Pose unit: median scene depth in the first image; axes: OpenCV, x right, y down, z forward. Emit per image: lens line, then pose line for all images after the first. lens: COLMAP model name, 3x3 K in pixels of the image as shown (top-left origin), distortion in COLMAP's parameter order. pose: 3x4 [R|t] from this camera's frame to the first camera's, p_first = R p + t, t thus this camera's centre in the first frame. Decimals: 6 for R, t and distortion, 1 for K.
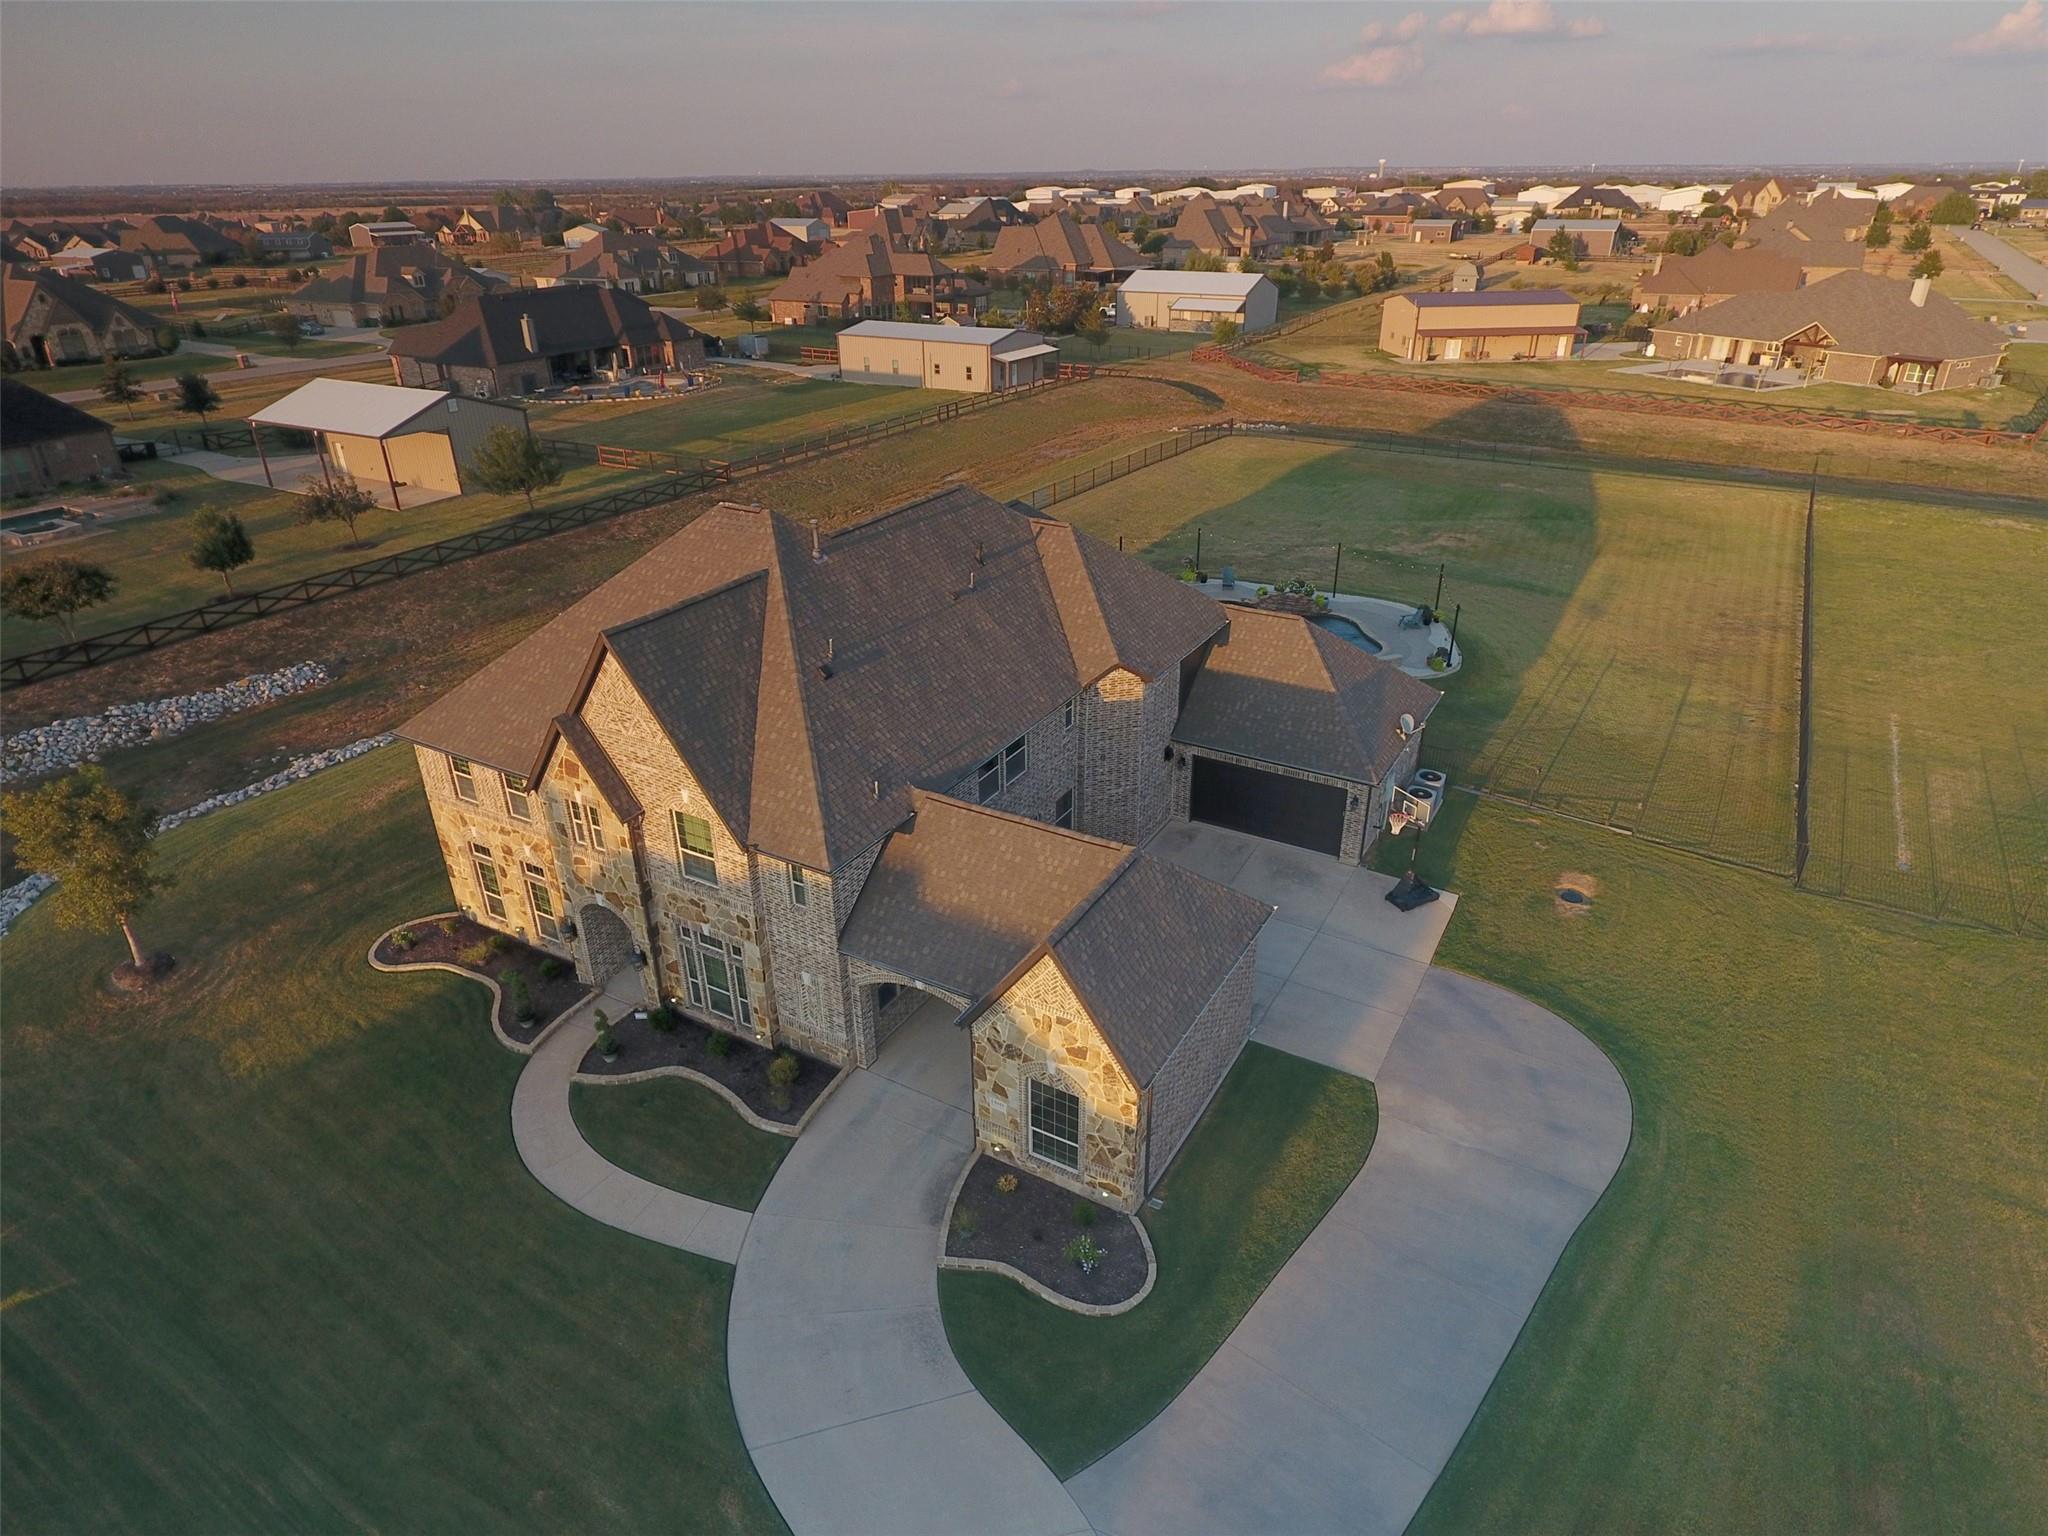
lens RADIAL K [[1208.7, 0, 1016.8], [0, 1208.7, 774.0], [0, 0, 1]] dist [0.001236, -0.000592]
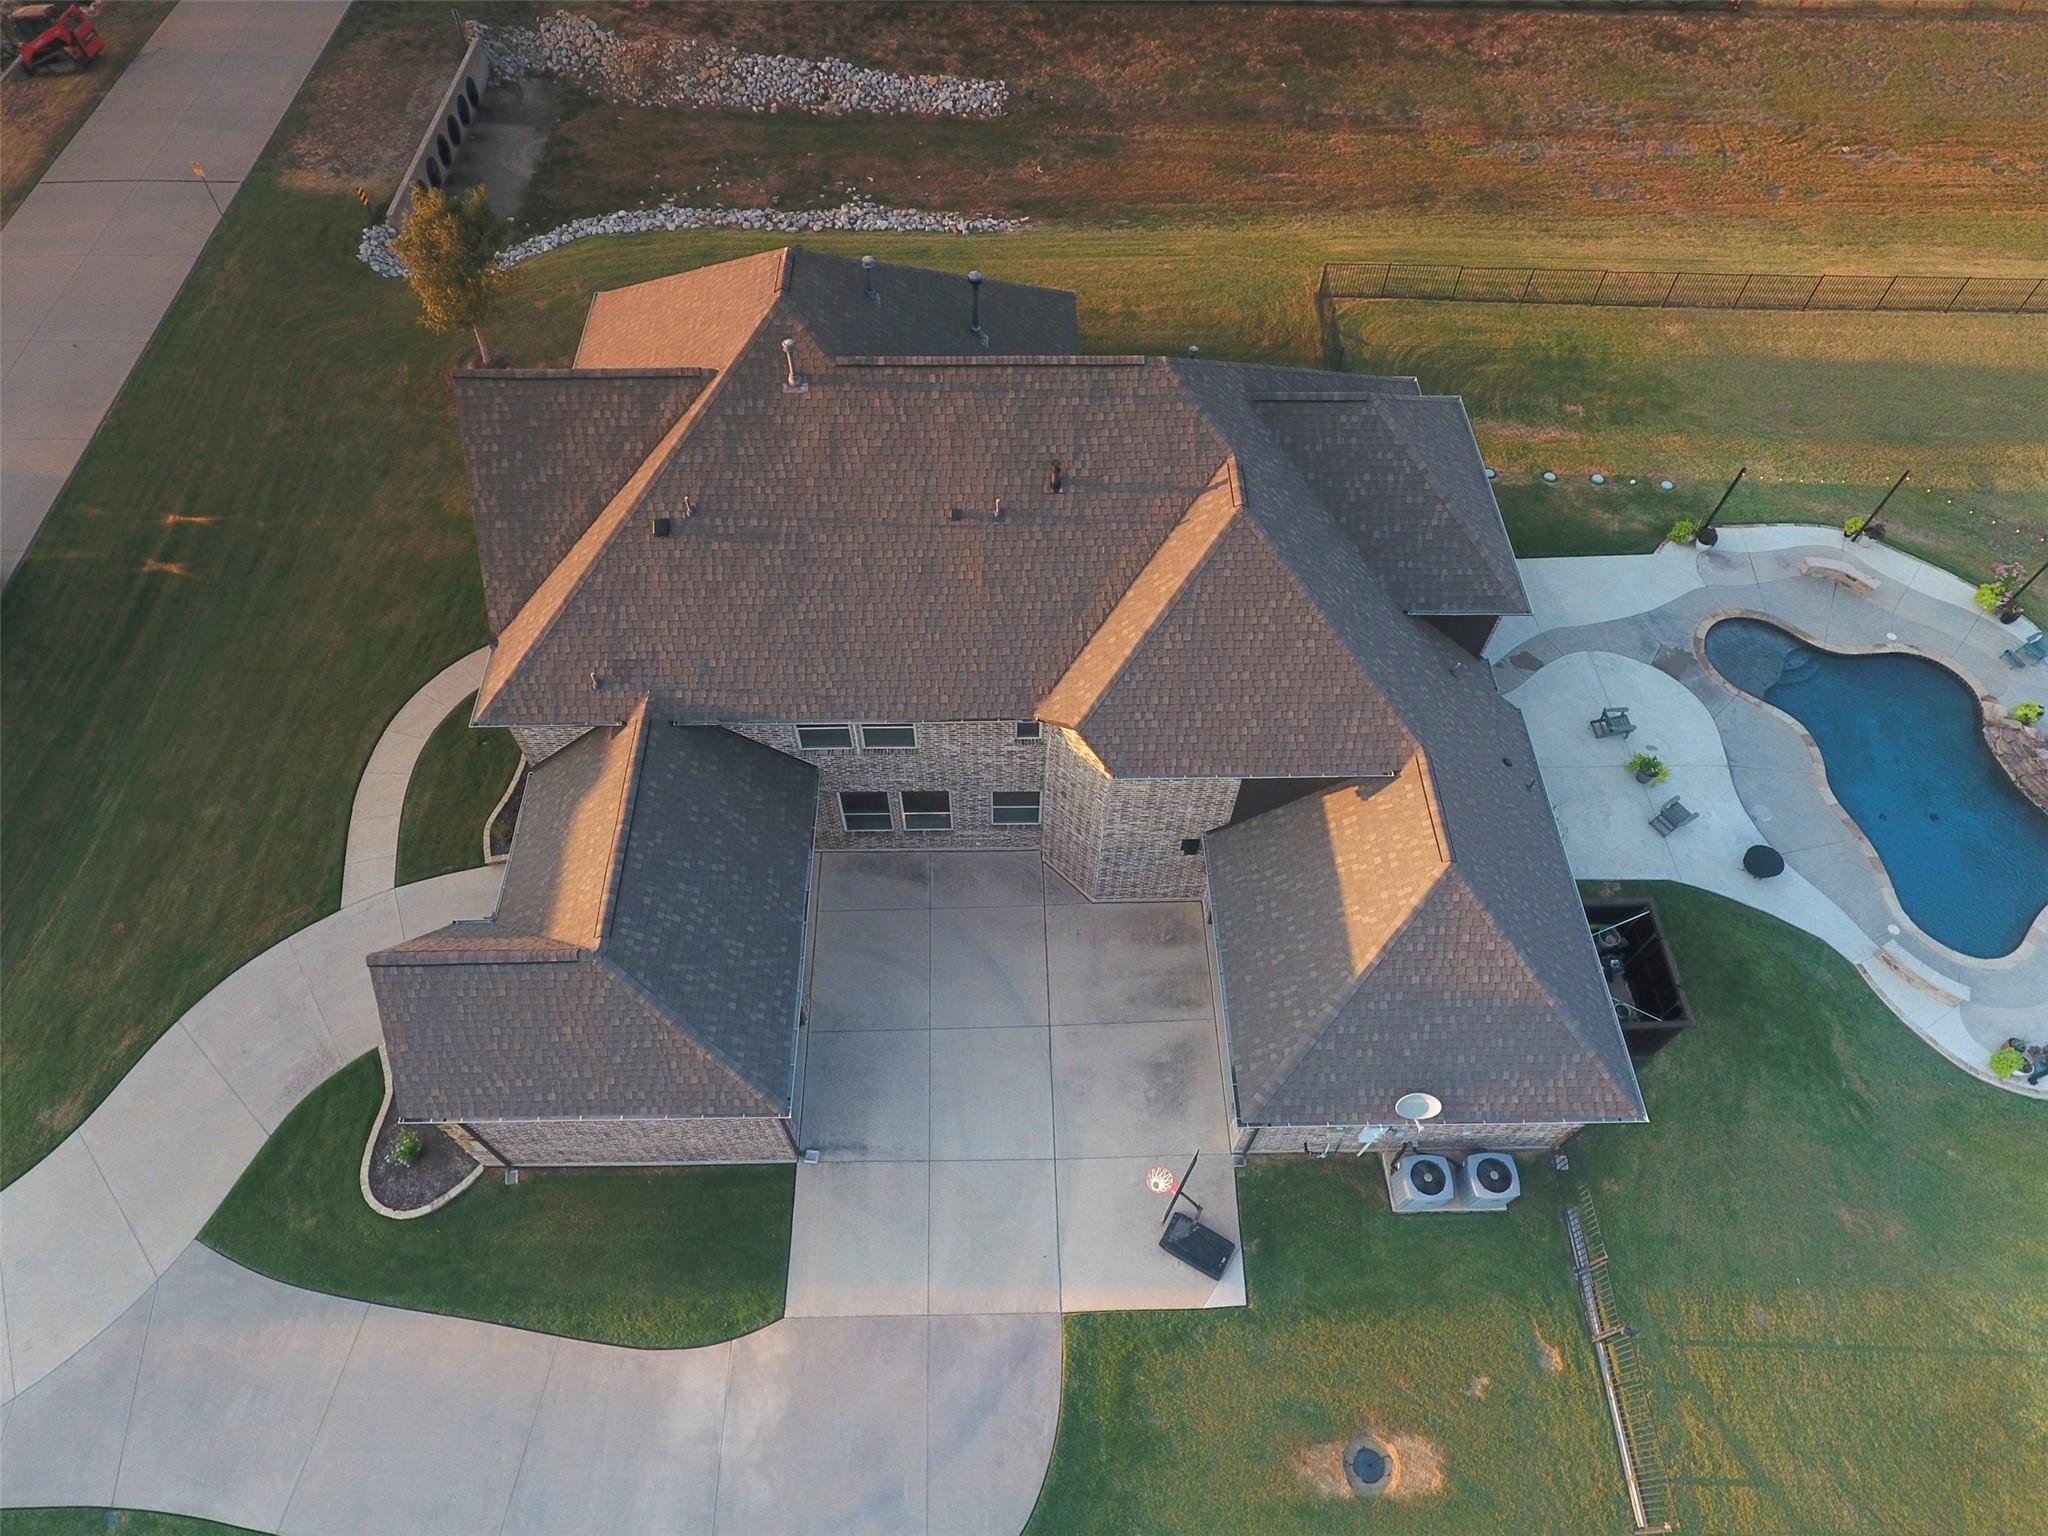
lens RADIAL K [[1208.7, 0, 1016.8], [0, 1208.7, 774.0], [0, 0, 1]] dist [0.001236, -0.000592]
pose [[0.522045, 0.716740, -0.462334, 0.284335], [-0.398994, 0.684314, 0.610343, -0.339739], [0.753839, -0.134158, 0.643218, 0.353389]]
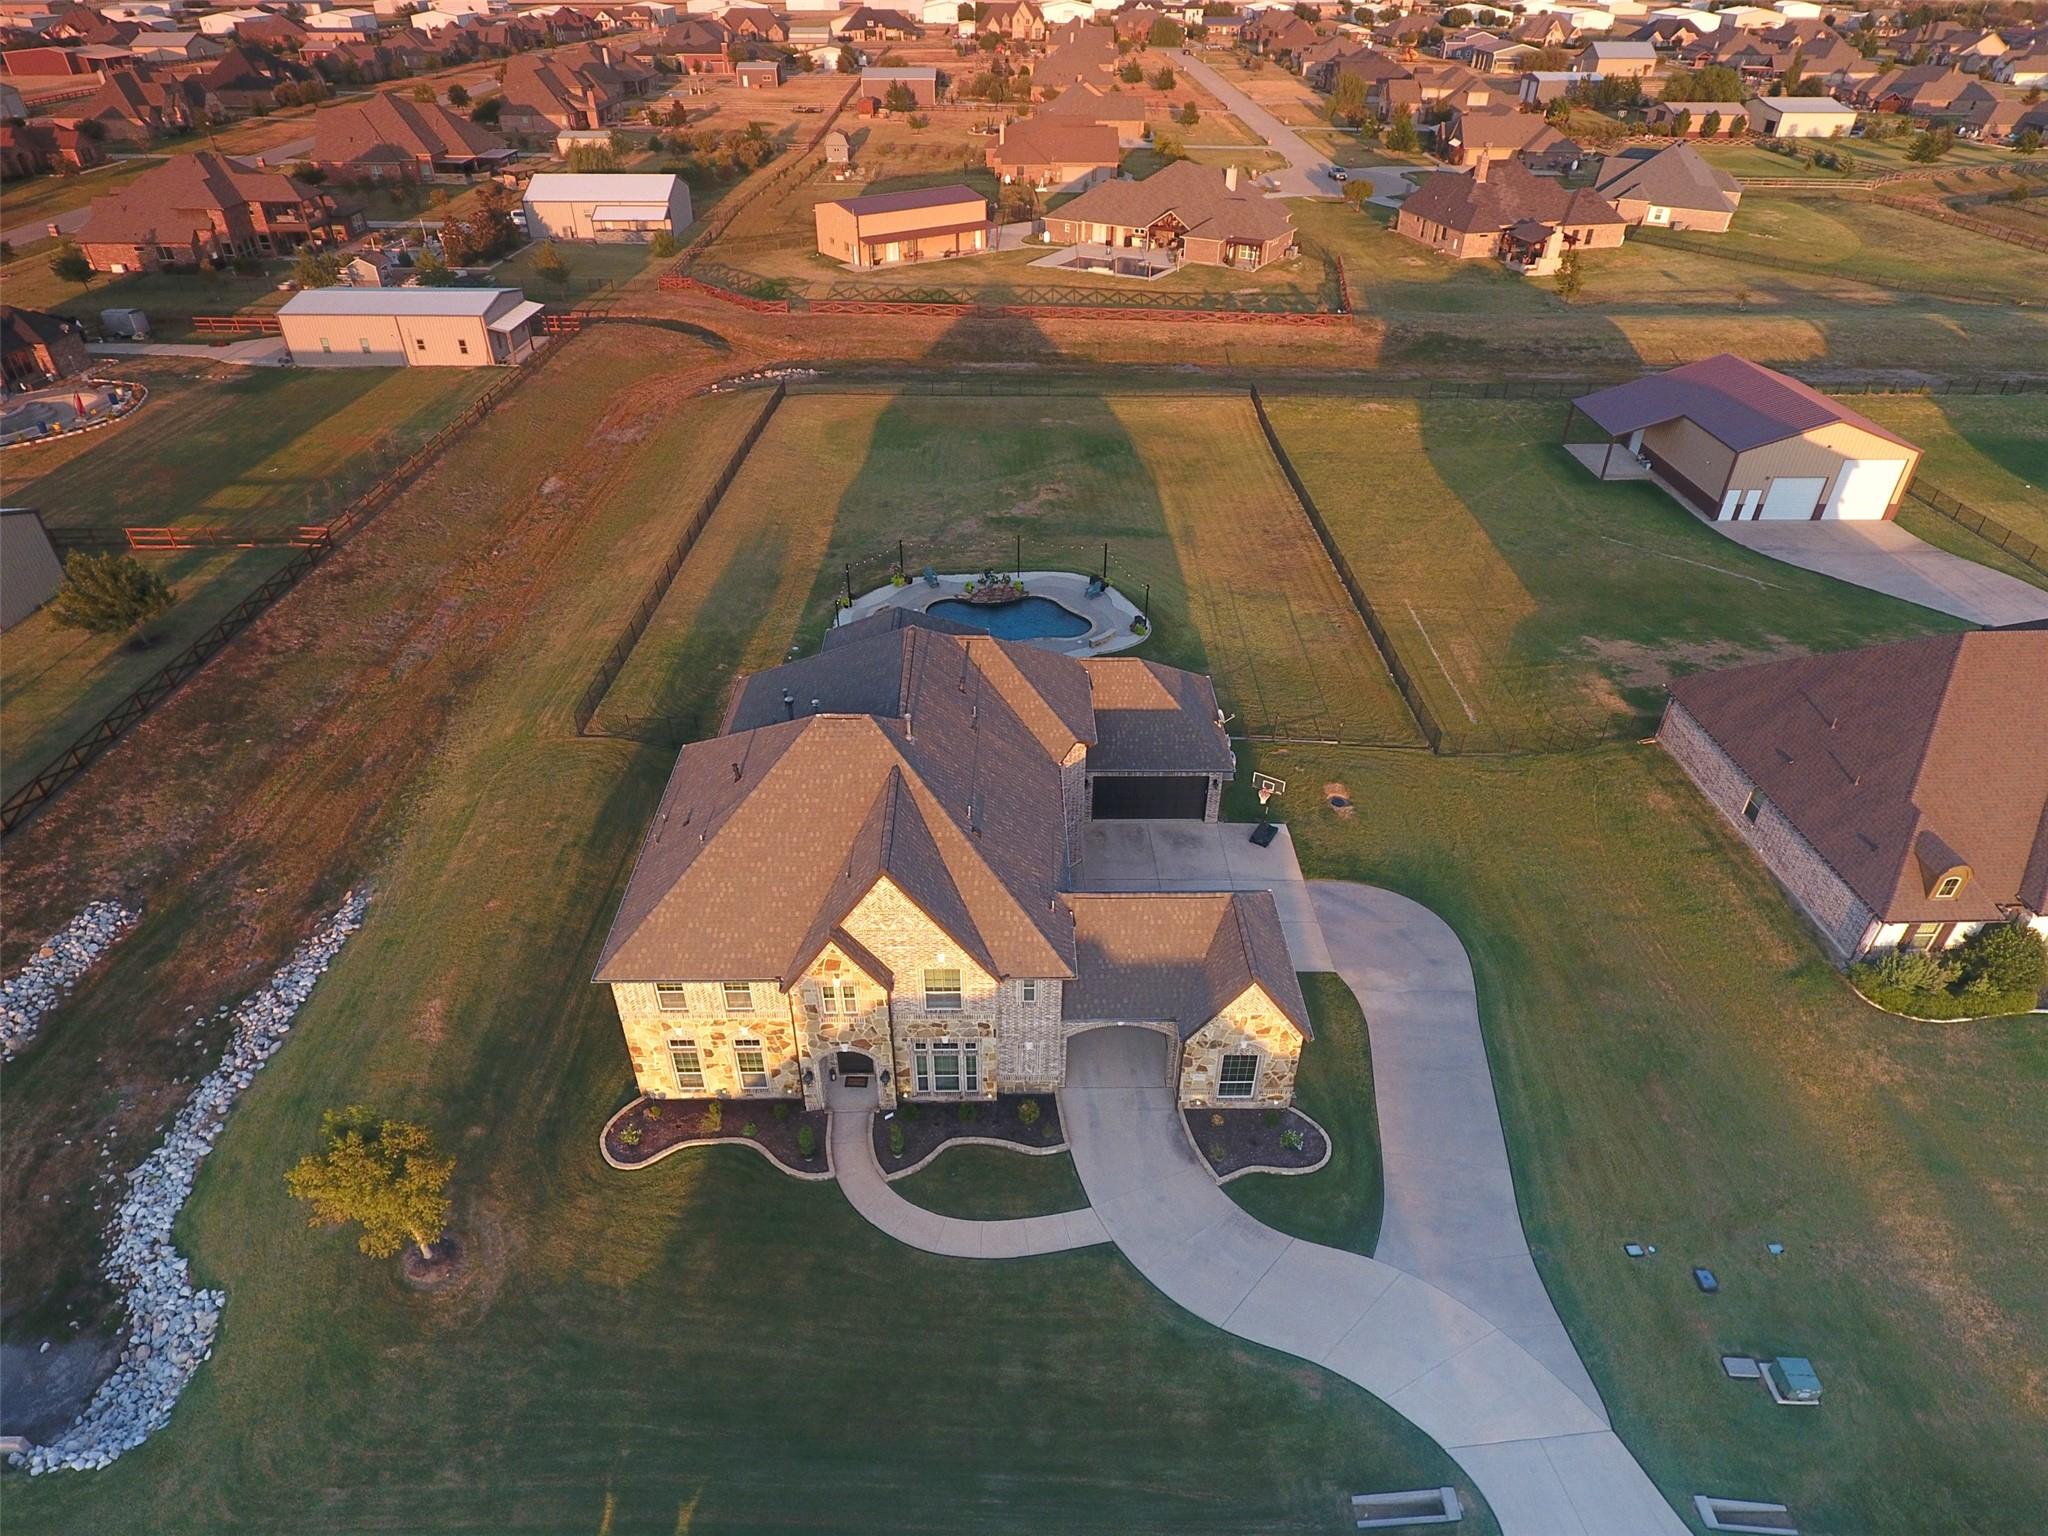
lens RADIAL K [[1208.7, 0, 1016.8], [0, 1208.7, 774.0], [0, 0, 1]] dist [0.001236, -0.000592]
pose [[0.858443, -0.280883, 0.429163, -0.392379], [0.219540, 0.957420, 0.187483, -0.224627], [-0.463550, -0.066725, 0.883555, -0.122303]]
